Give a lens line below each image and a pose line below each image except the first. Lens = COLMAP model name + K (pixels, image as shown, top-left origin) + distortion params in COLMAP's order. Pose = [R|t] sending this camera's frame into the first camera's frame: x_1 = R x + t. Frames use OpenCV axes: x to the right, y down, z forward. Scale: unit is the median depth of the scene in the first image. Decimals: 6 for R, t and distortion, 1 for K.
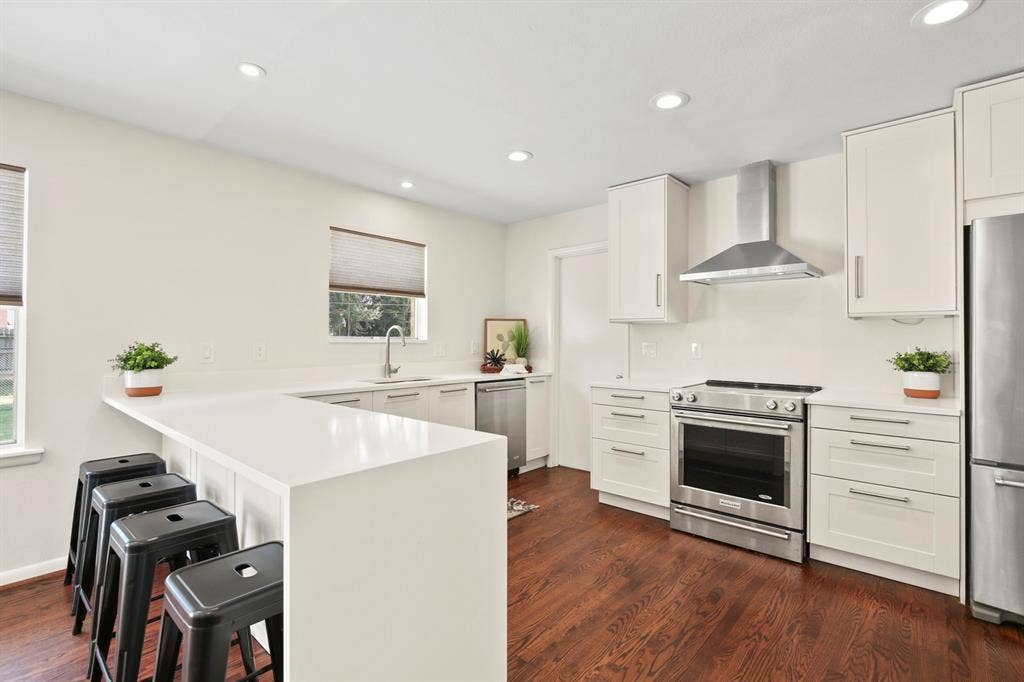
lens RADIAL K [[471.7, 0, 511.4], [0, 471.7, 329.8], [0, 0, 1]] dist [-0.004518, -0.000784]
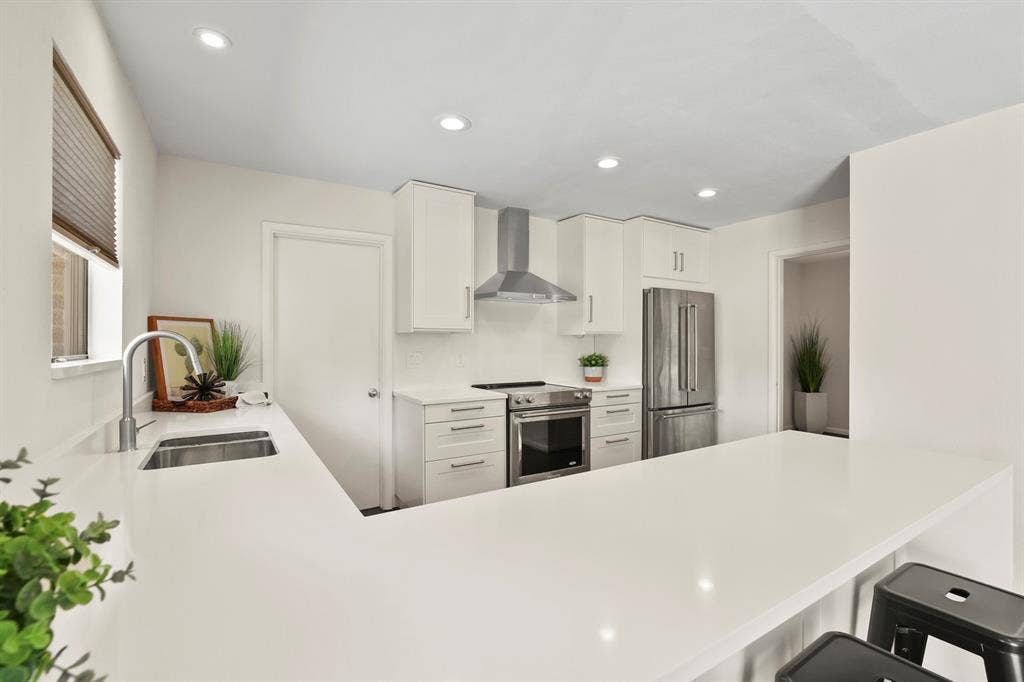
lens RADIAL K [[513.4, 0, 512.4], [0, 513.4, 341.3], [0, 0, 1]] dist [-0.023837, -0.000295]
pose [[0.221572, 0.006705, 0.975121, -0.771580], [-0.011063, 0.999929, -0.004362, 0.005632], [-0.975081, -0.009822, 0.221631, 0.673764]]
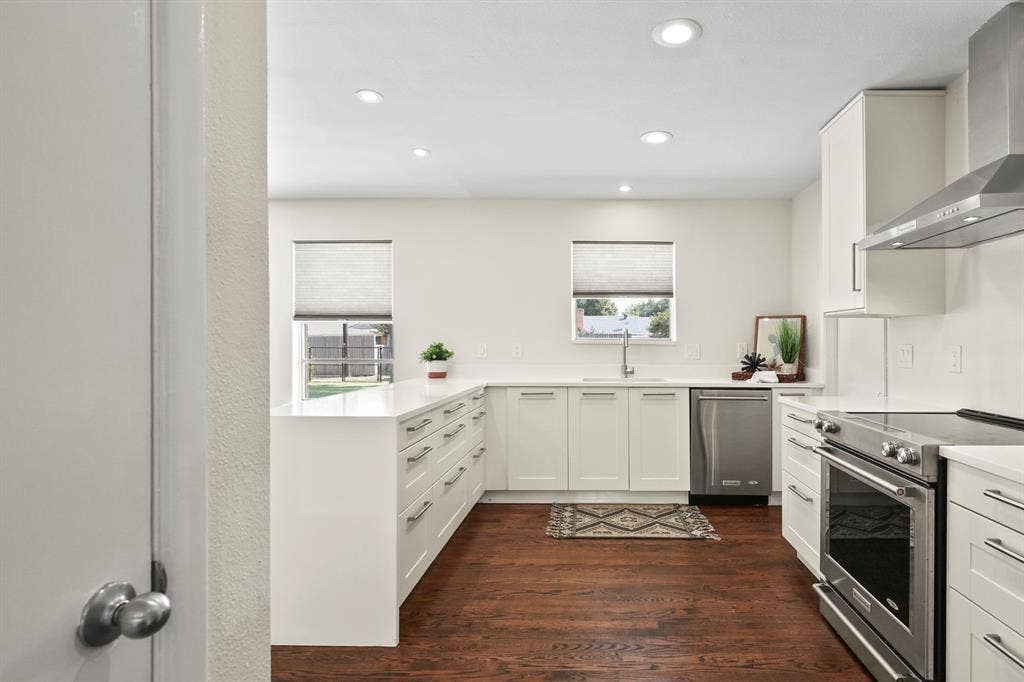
lens RADIAL K [[513.4, 0, 578.1], [0, 513.4, 336.1], [0, 0, 1]] dist [-0.023837, -0.000295]
pose [[0.647147, -0.007371, -0.762330, 0.610617], [0.013003, 0.999915, 0.001370, 0.008661], [0.762254, -0.010799, 0.647188, 0.227393]]
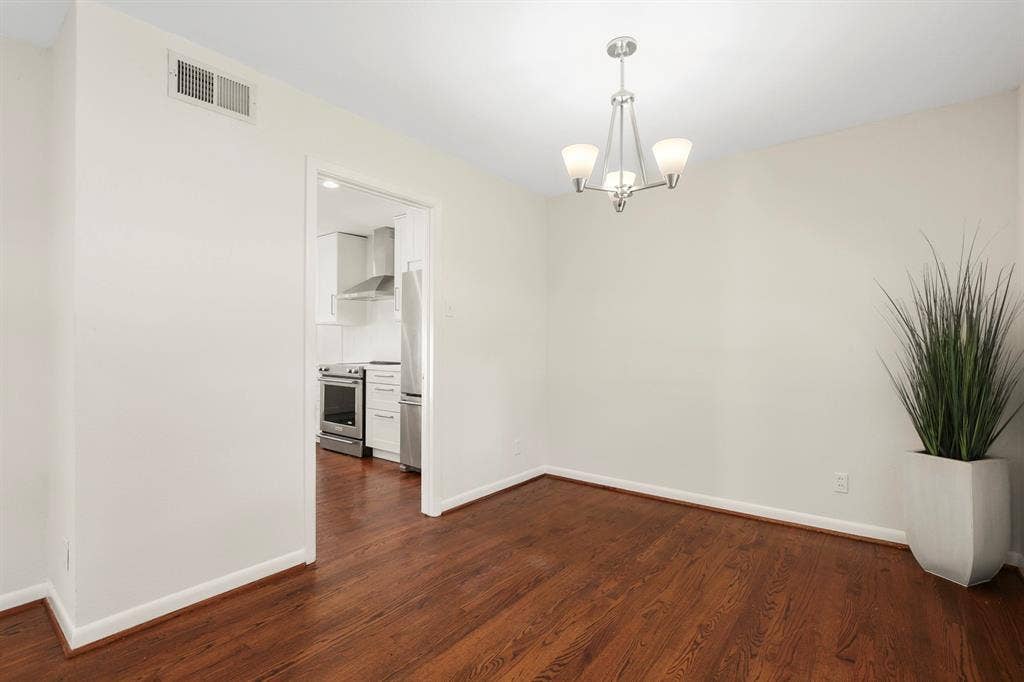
lens RADIAL K [[471.7, 0, 515.8], [0, 471.7, 345.9], [0, 0, 1]] dist [-0.004518, -0.000784]
pose [[0.997466, 0.000672, 0.071143, 0.819024], [-0.002340, 0.999724, 0.023369, 0.018816], [-0.071108, -0.023476, 0.997192, -0.635914]]
